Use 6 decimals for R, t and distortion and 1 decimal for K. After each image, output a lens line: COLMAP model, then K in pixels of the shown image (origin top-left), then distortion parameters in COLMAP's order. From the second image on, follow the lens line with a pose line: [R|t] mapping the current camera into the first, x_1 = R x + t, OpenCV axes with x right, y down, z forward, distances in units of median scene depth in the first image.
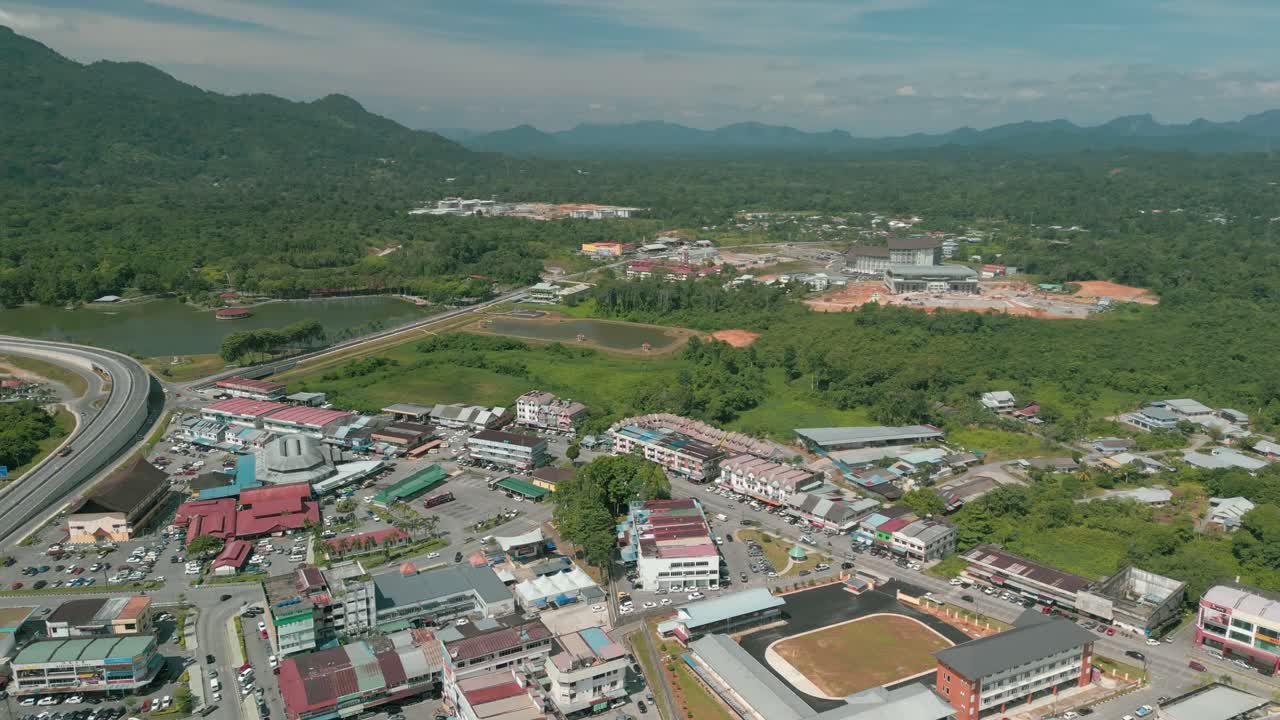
lens RADIAL K [[943.8, 0, 636.1], [0, 943.8, 355.7], [0, 0, 1]] dist [0.077748, -0.079737]
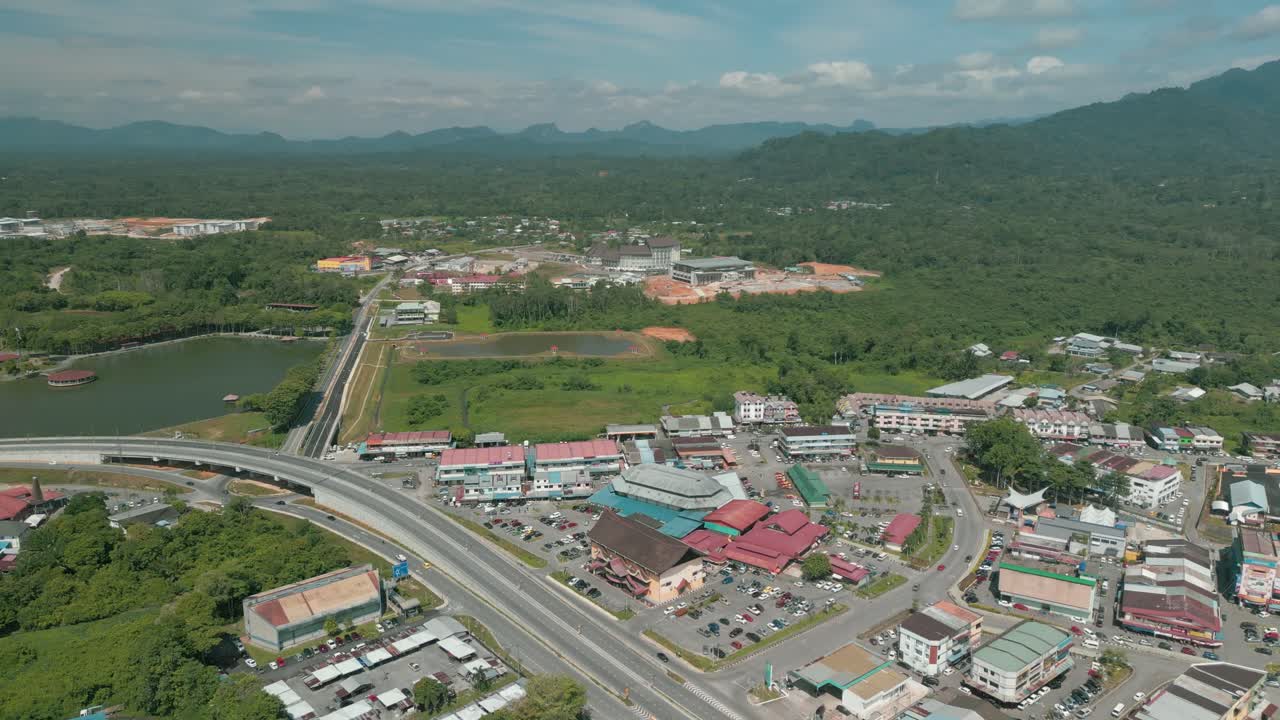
lens RADIAL K [[943.8, 0, 636.1], [0, 943.8, 355.7], [0, 0, 1]] dist [0.077748, -0.079737]
pose [[0.830417, -0.121523, 0.543727, -0.432685], [0.122966, 0.991833, 0.033873, -0.029730], [-0.543403, 0.038732, 0.838578, 0.097006]]
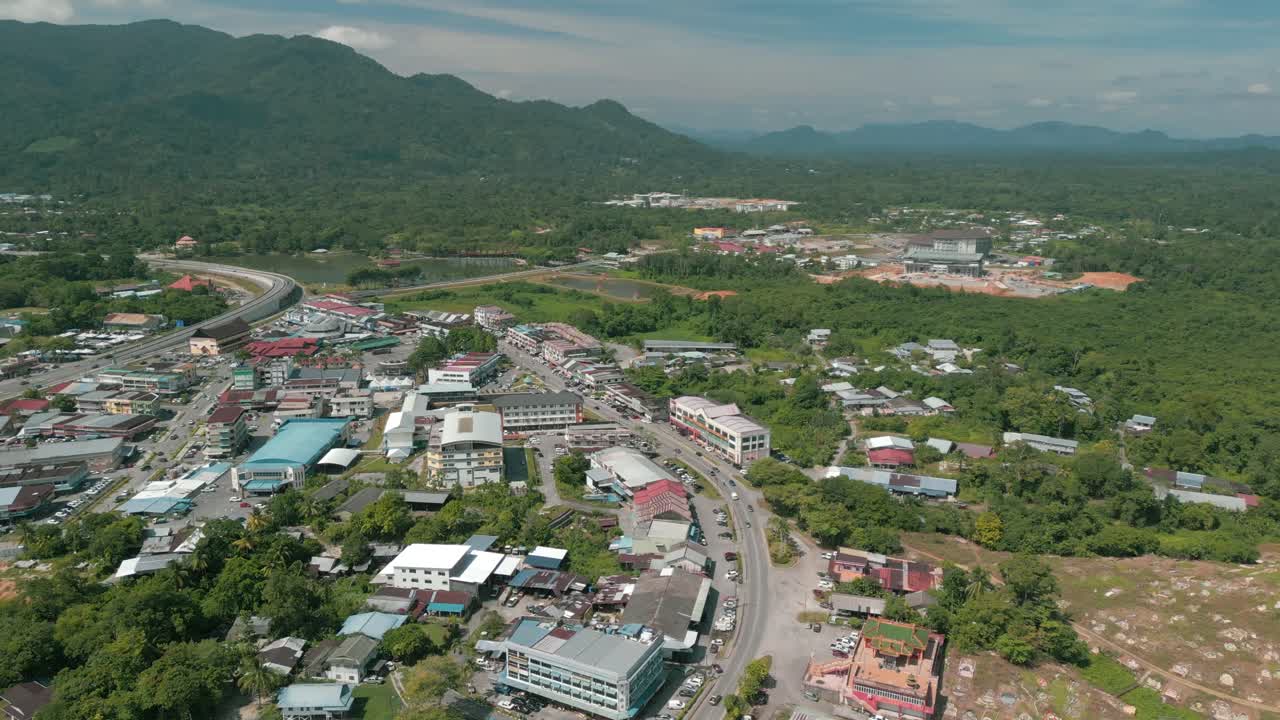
lens RADIAL K [[943.8, 0, 636.1], [0, 943.8, 355.7], [0, 0, 1]] dist [0.077748, -0.079737]
pose [[0.955148, 0.070200, -0.287688, 0.312217], [-0.070523, 0.997467, 0.009256, 0.049047], [0.287609, 0.011448, 0.957679, -0.214648]]
